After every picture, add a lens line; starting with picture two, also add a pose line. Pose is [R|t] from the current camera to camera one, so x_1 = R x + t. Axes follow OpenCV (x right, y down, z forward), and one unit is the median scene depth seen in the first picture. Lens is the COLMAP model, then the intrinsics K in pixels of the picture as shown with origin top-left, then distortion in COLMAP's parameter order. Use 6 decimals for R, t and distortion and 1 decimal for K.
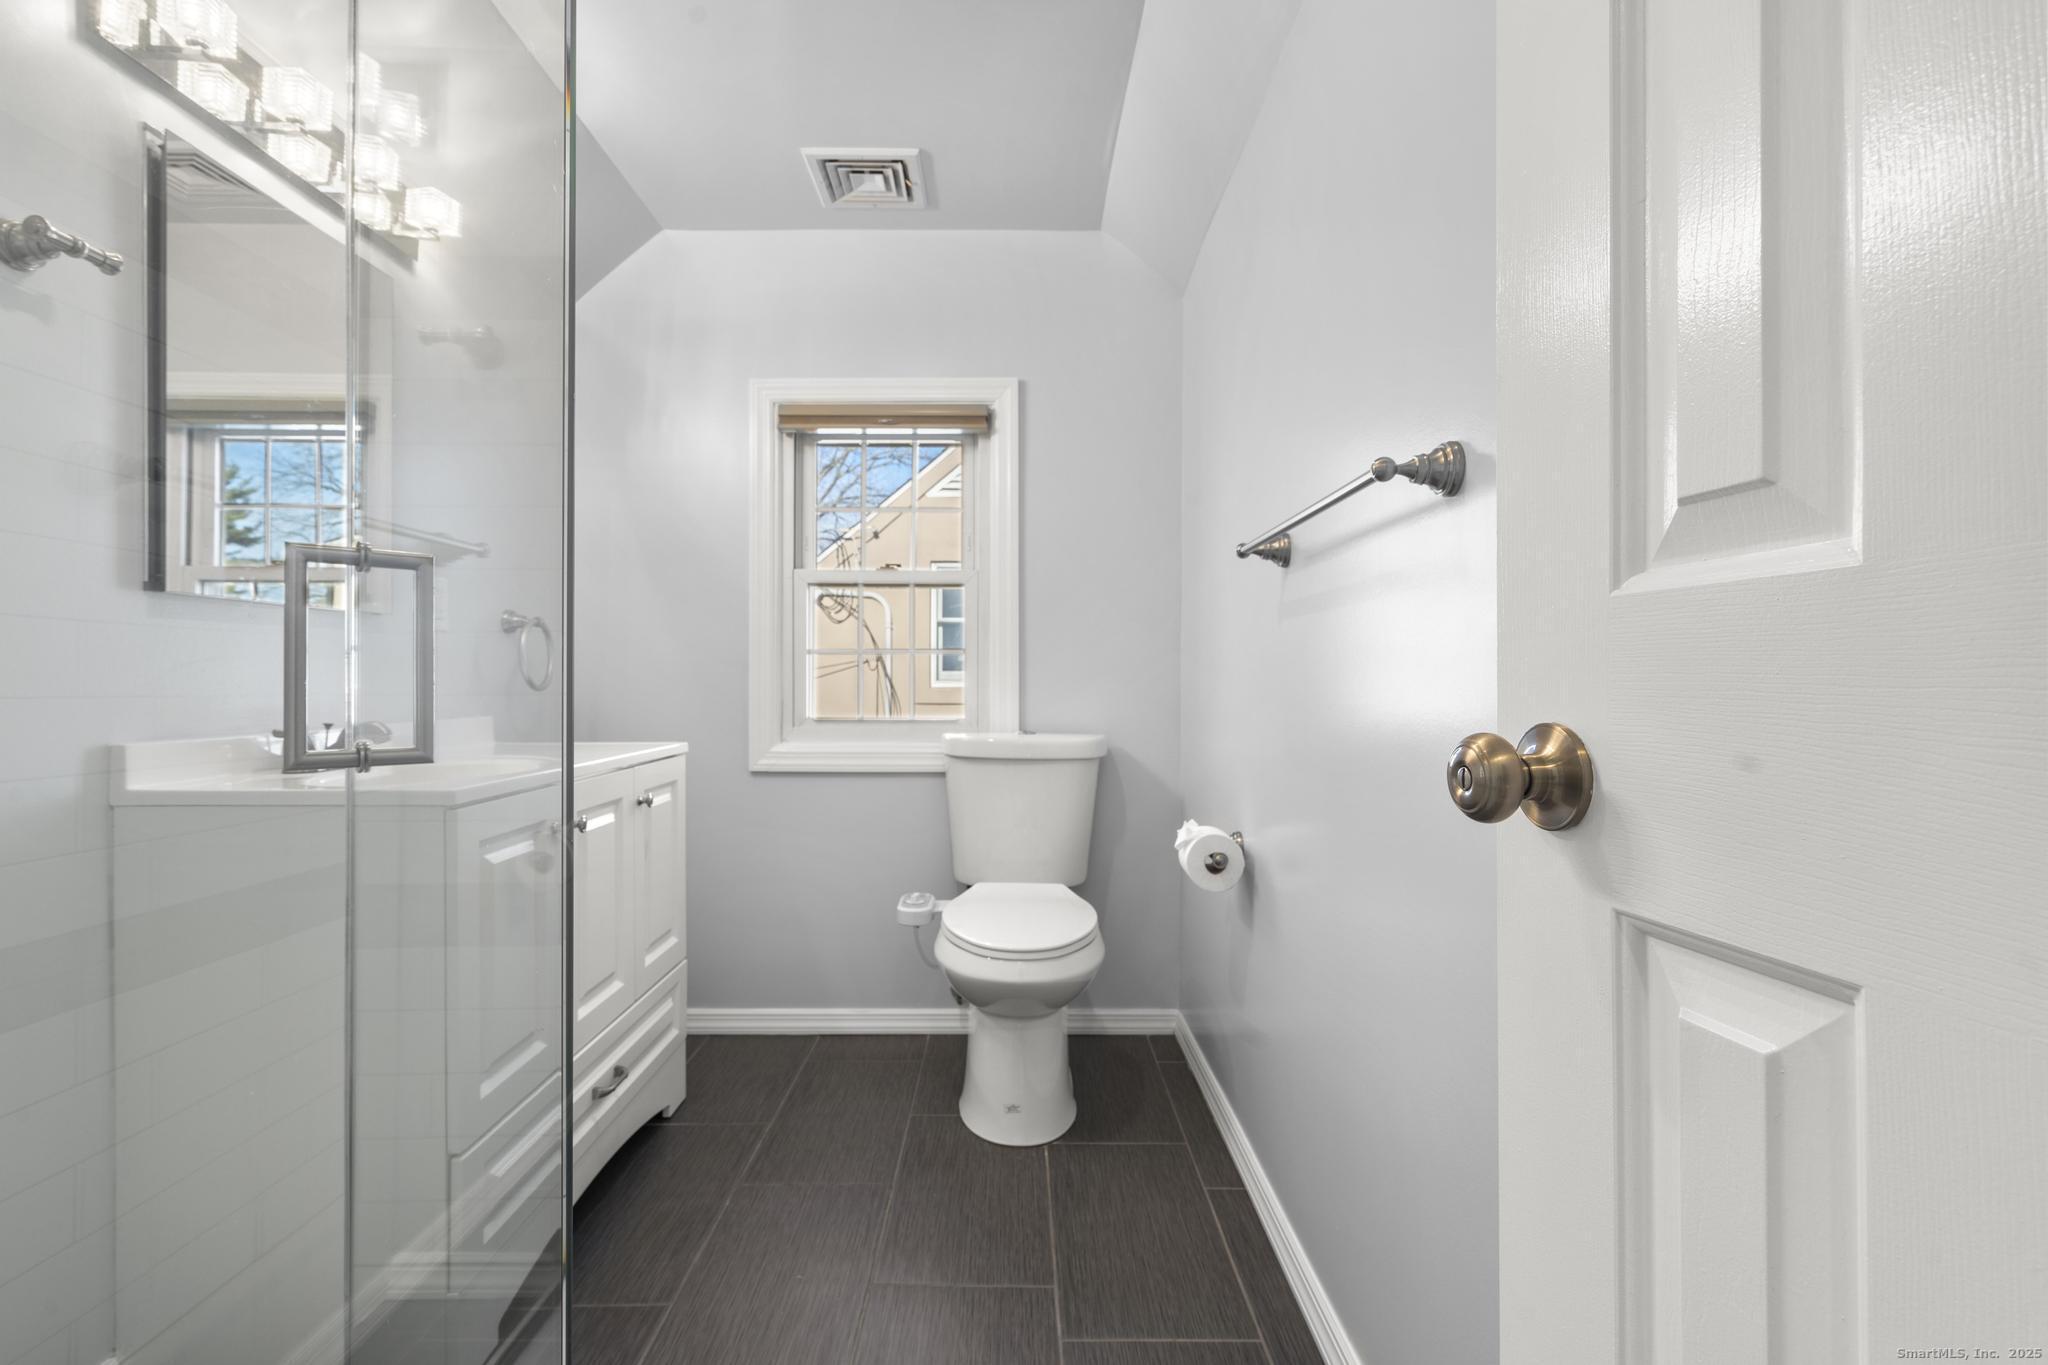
lens RADIAL K [[945.5, 0, 1022.1], [0, 945.5, 676.4], [0, 0, 1]] dist [-0.000613, 0.001006]
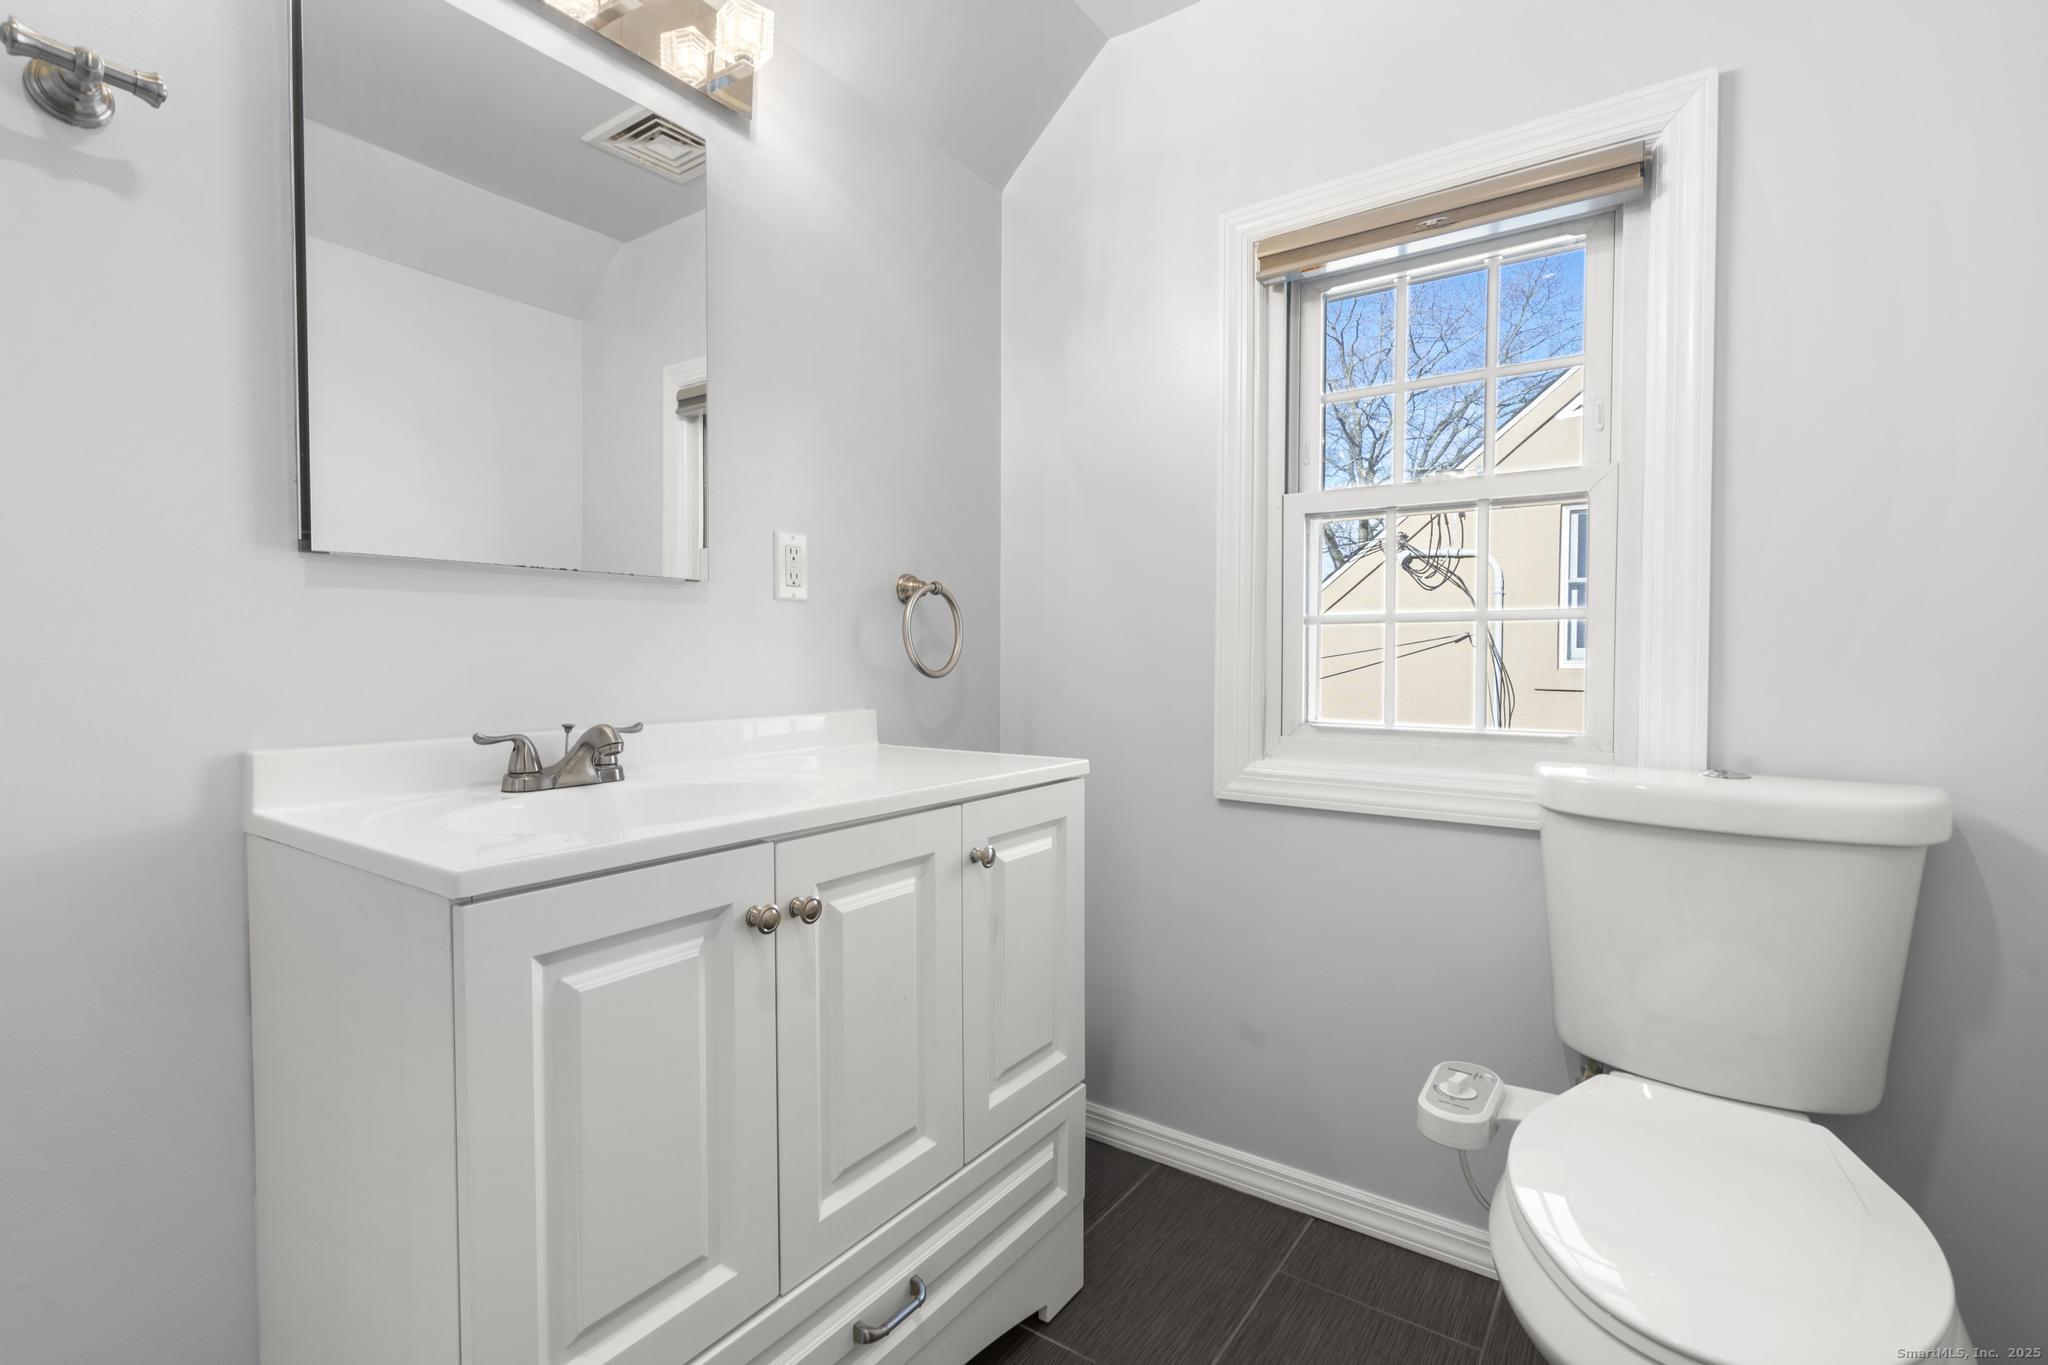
lens RADIAL K [[945.5, 0, 1016.4], [0, 945.5, 679.7], [0, 0, 1]] dist [-0.000613, 0.001006]
pose [[0.809135, 0.016083, -0.587402, -0.005941], [0.000053, 0.999623, 0.027444, -0.003868], [0.587622, -0.022237, 0.808830, 0.381955]]
